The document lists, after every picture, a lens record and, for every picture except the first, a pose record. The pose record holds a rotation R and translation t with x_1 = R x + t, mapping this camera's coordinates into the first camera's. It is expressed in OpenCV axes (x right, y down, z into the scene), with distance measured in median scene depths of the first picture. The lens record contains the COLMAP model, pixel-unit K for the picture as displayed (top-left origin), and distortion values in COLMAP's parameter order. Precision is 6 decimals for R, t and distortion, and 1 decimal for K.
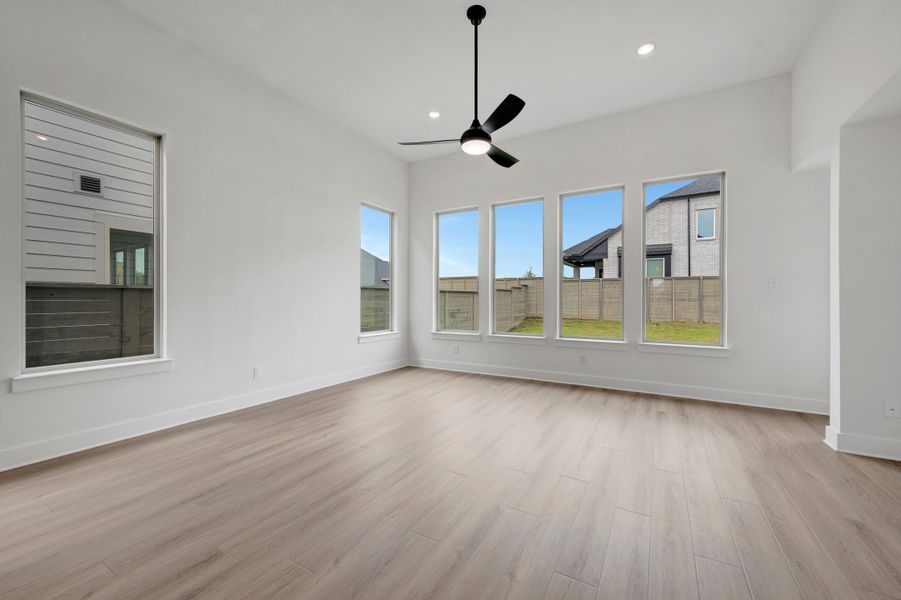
lens RADIAL K [[353.8, 0, 449.4], [0, 353.8, 301.7], [0, 0, 1]] dist [0.001584, -0.001227]
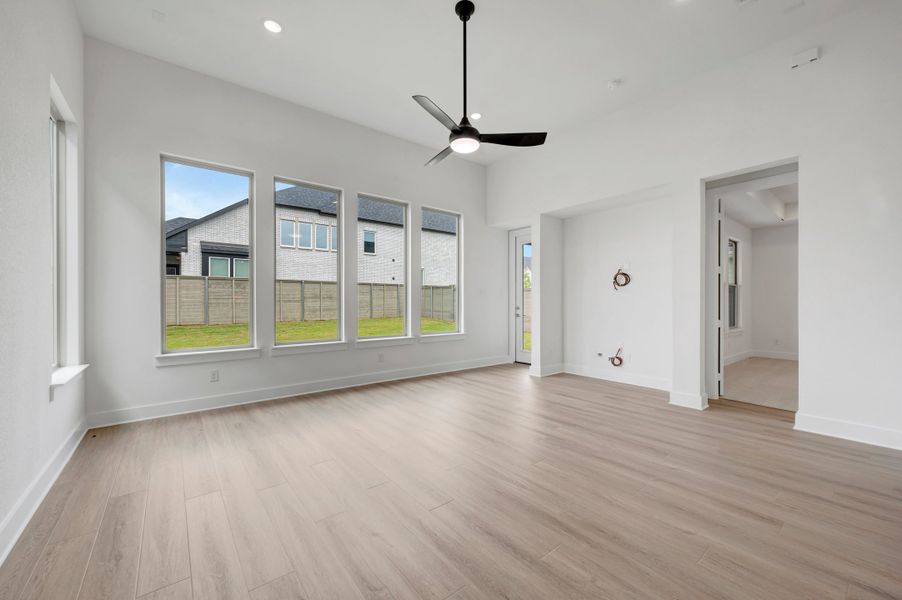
lens RADIAL K [[354.2, 0, 452.6], [0, 354.2, 302.9], [0, 0, 1]] dist [0.001584, -0.001227]
pose [[0.359416, -0.006945, 0.933152, -0.179246], [0.007042, 0.999964, 0.004730, -0.000689], [-0.933151, 0.004871, 0.359451, 0.141909]]
